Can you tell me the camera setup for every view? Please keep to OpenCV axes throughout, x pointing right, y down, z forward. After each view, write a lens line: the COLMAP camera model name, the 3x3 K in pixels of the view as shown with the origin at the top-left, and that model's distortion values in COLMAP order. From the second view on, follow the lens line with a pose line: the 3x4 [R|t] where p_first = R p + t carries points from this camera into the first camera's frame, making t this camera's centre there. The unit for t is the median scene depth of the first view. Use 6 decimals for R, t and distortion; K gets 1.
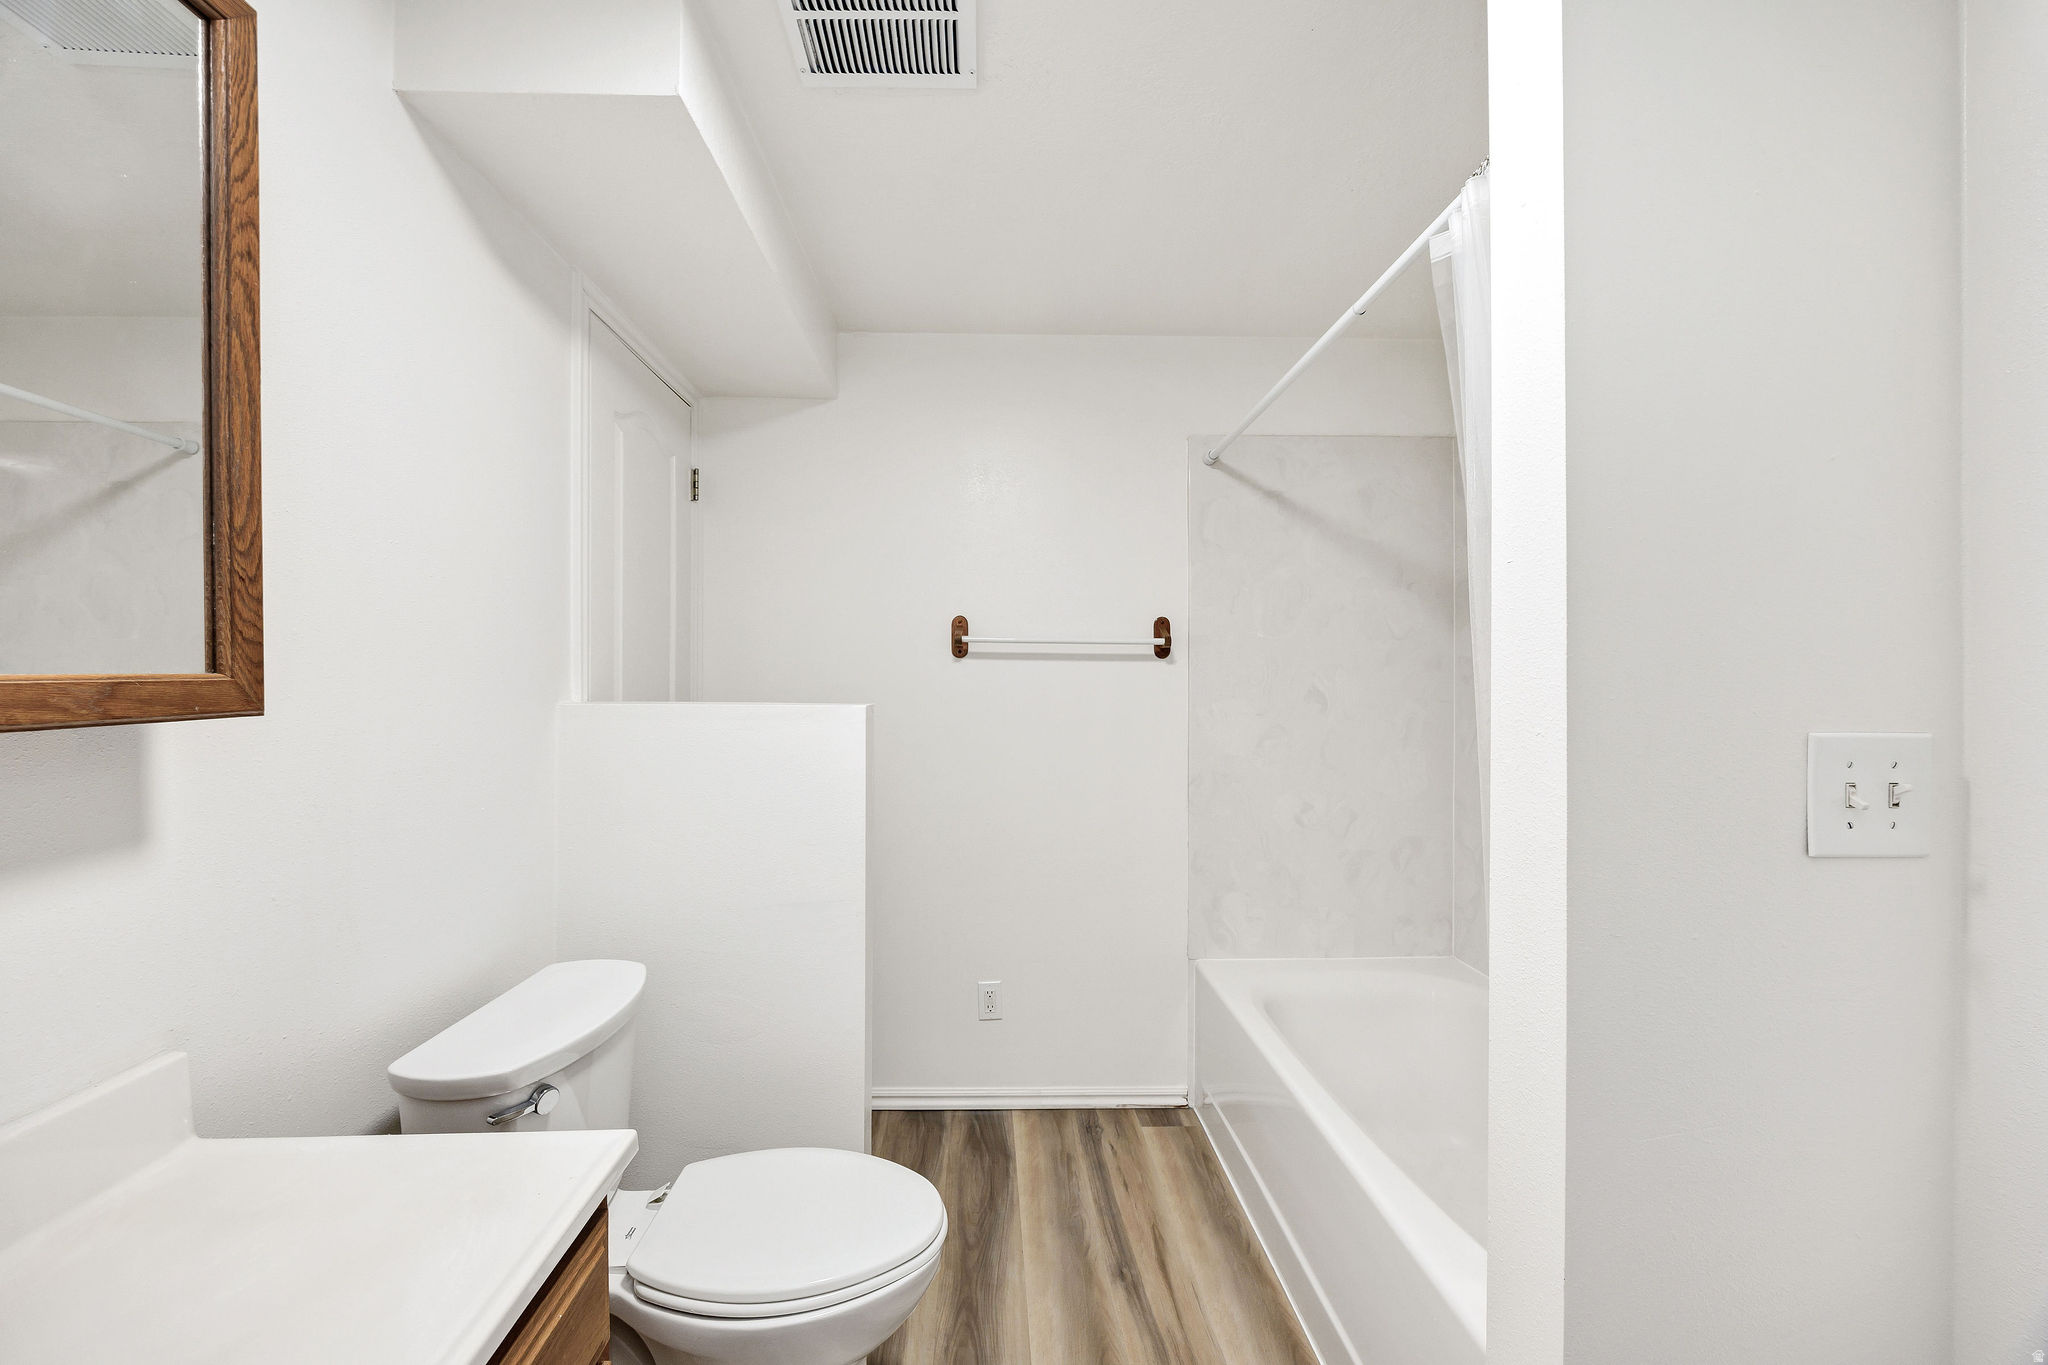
lens RADIAL K [[827.5, 0, 1014.8], [0, 827.5, 679.9], [0, 0, 1]] dist [-0.002246, 0.000626]
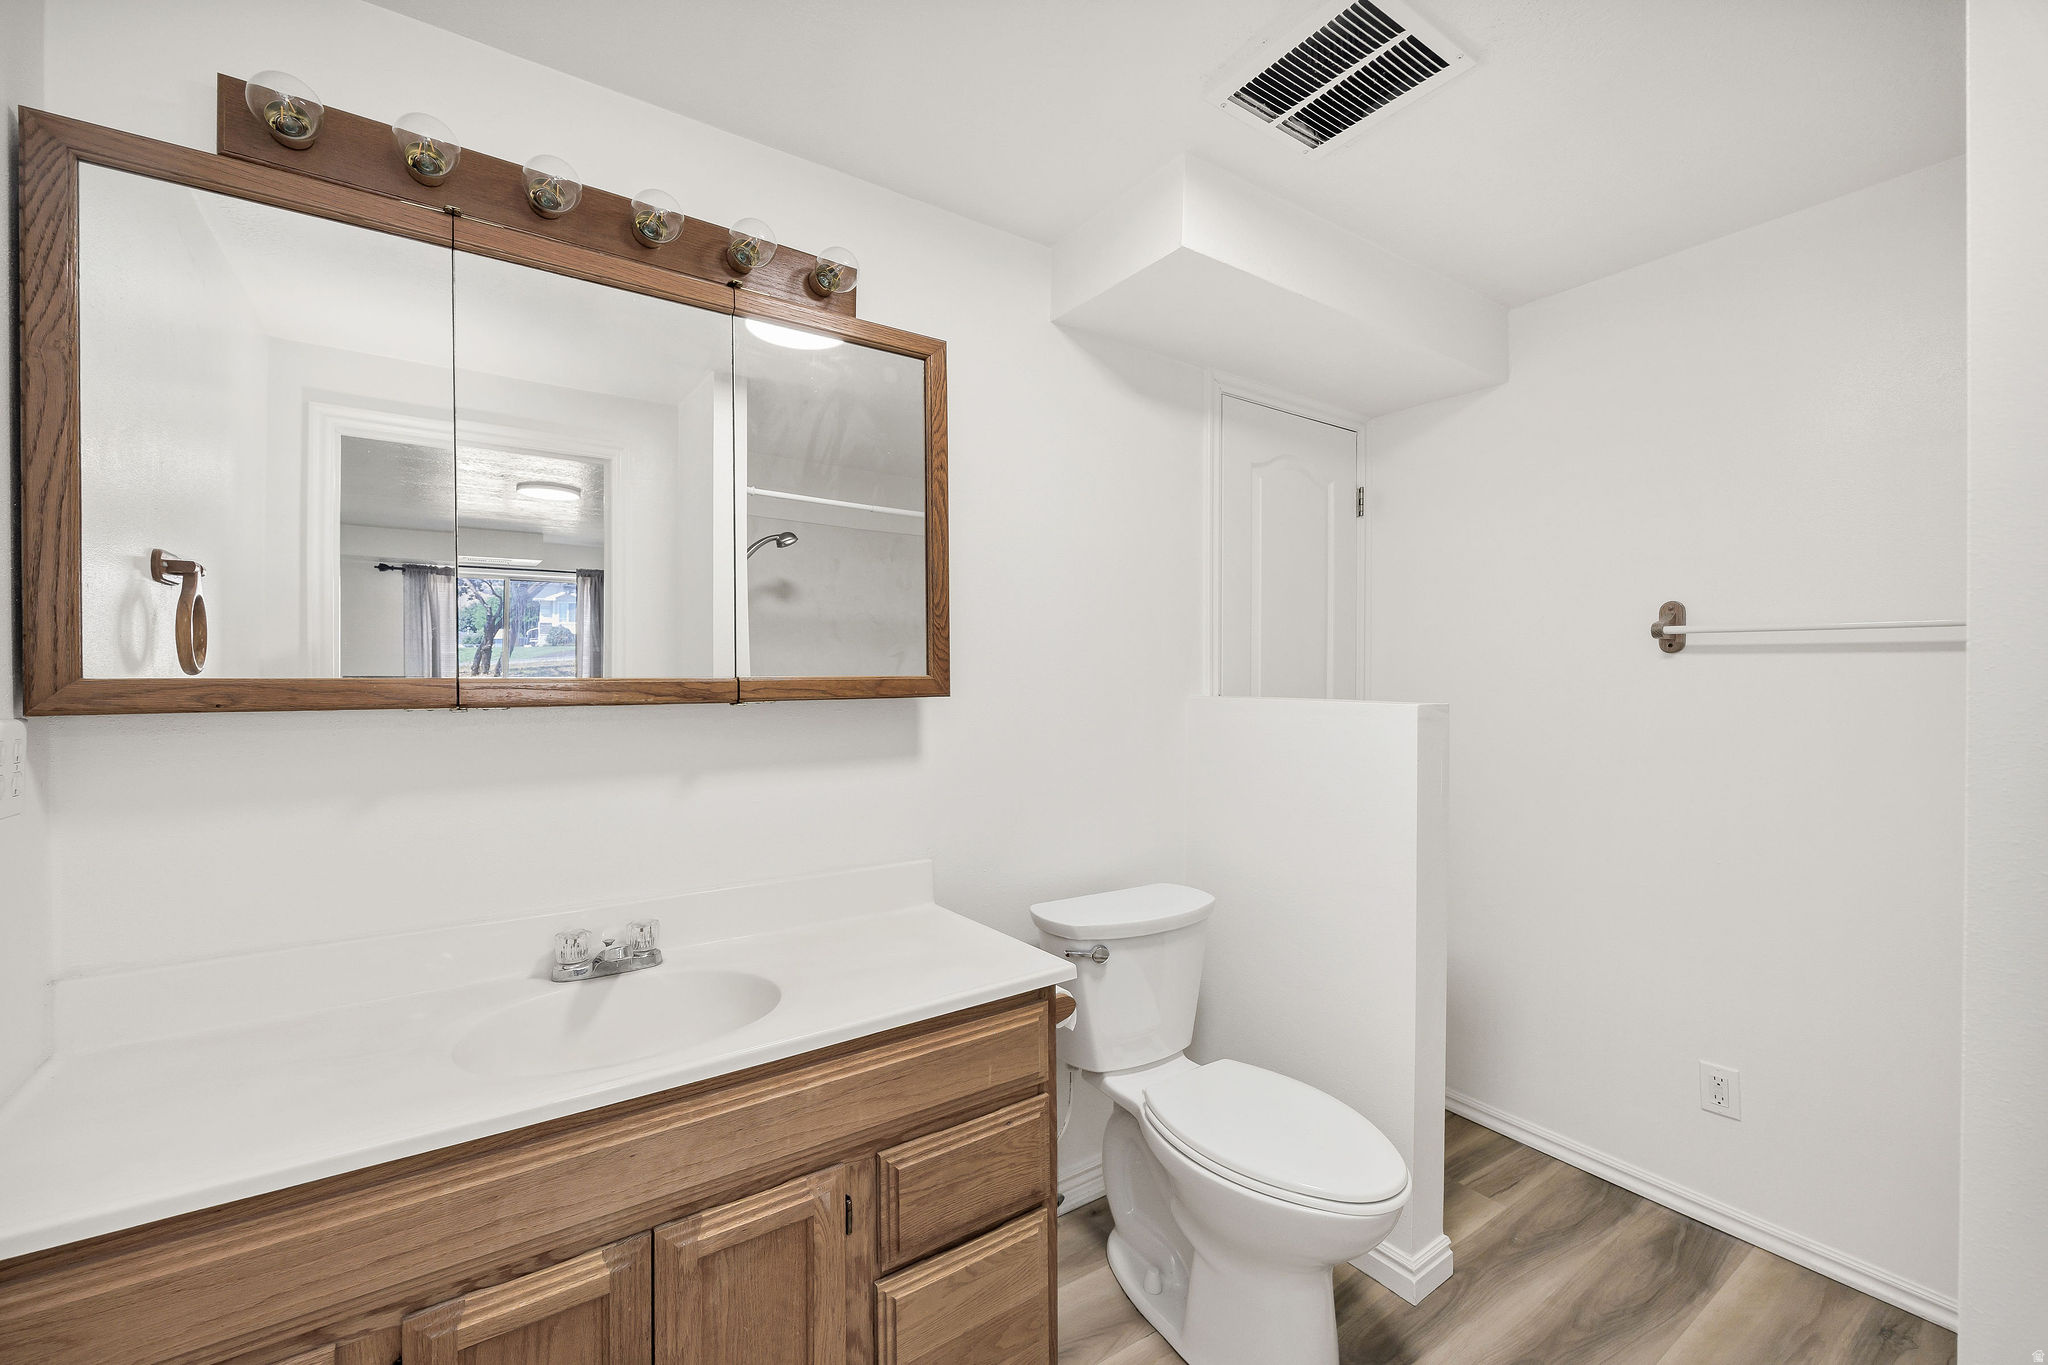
lens RADIAL K [[827.5, 0, 1016.3], [0, 827.5, 680.5], [0, 0, 1]] dist [-0.002246, 0.000626]
pose [[0.546996, 0.001013, -0.837135, 0.374208], [-0.001649, 0.999999, 0.000132, 0.001919], [0.837134, 0.001308, 0.546997, 0.023462]]
